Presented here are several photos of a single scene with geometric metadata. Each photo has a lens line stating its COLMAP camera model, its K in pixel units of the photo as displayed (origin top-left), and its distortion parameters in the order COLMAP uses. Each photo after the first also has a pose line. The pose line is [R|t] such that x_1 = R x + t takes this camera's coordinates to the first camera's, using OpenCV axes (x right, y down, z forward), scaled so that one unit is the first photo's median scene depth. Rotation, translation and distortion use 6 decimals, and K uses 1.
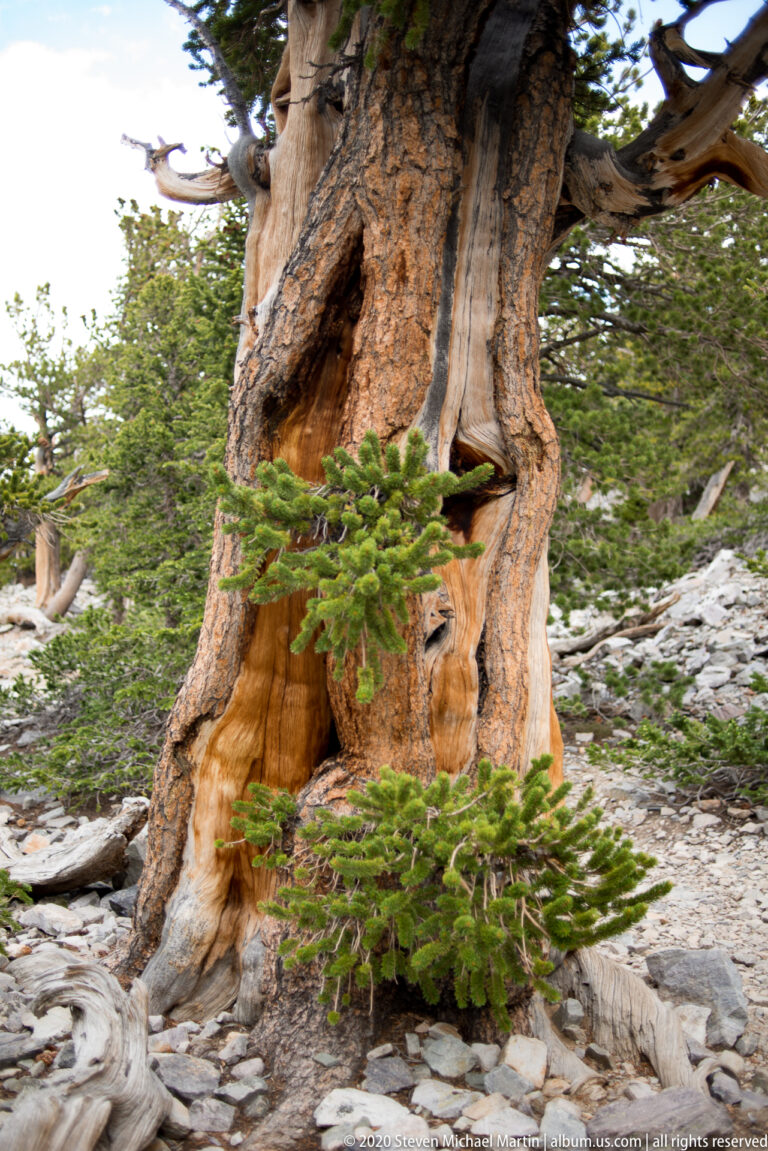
lens RADIAL K [[1141.7, 0, 379.8], [0, 1141.7, 556.5], [0, 0, 1]] dist [-0.125457, 0.137963]
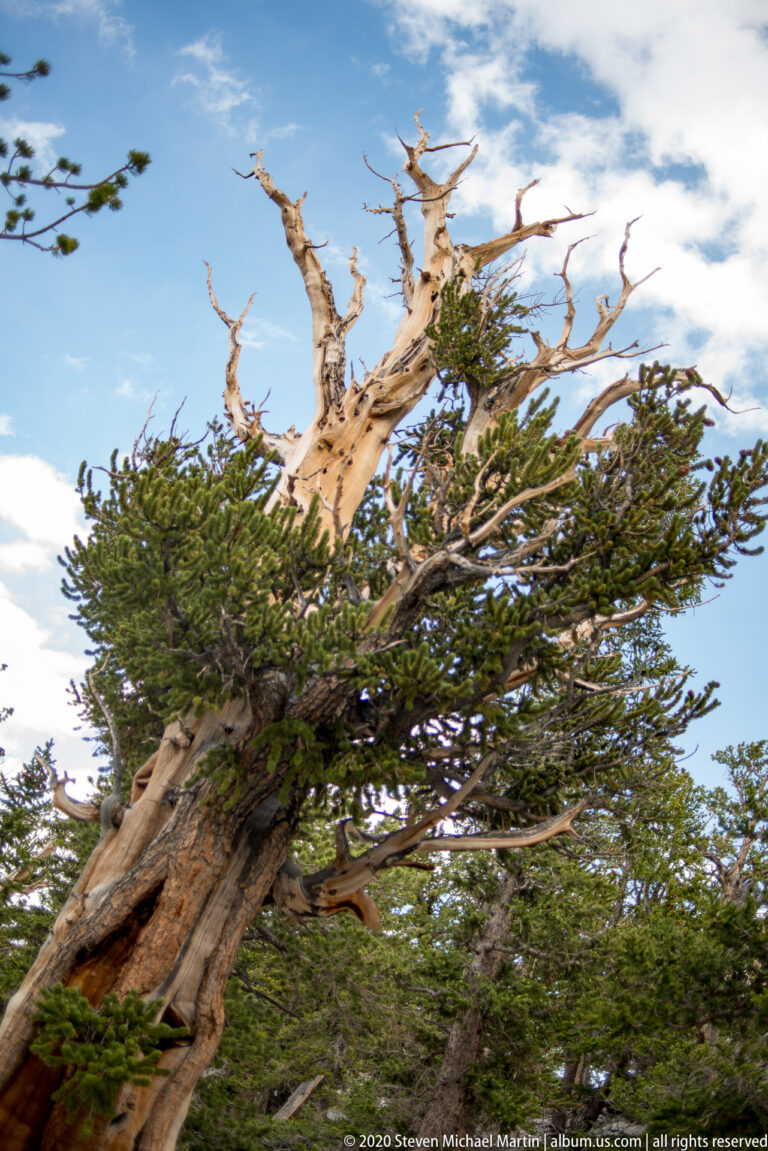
lens RADIAL K [[1141.7, 0, 379.8], [0, 1141.7, 556.5], [0, 0, 1]] dist [-0.125457, 0.137963]
pose [[0.899899, 0.394132, 0.186660, -0.246679], [-0.262652, 0.831516, -0.489485, 0.084694], [-0.348132, 0.391460, 0.851800, -0.892993]]
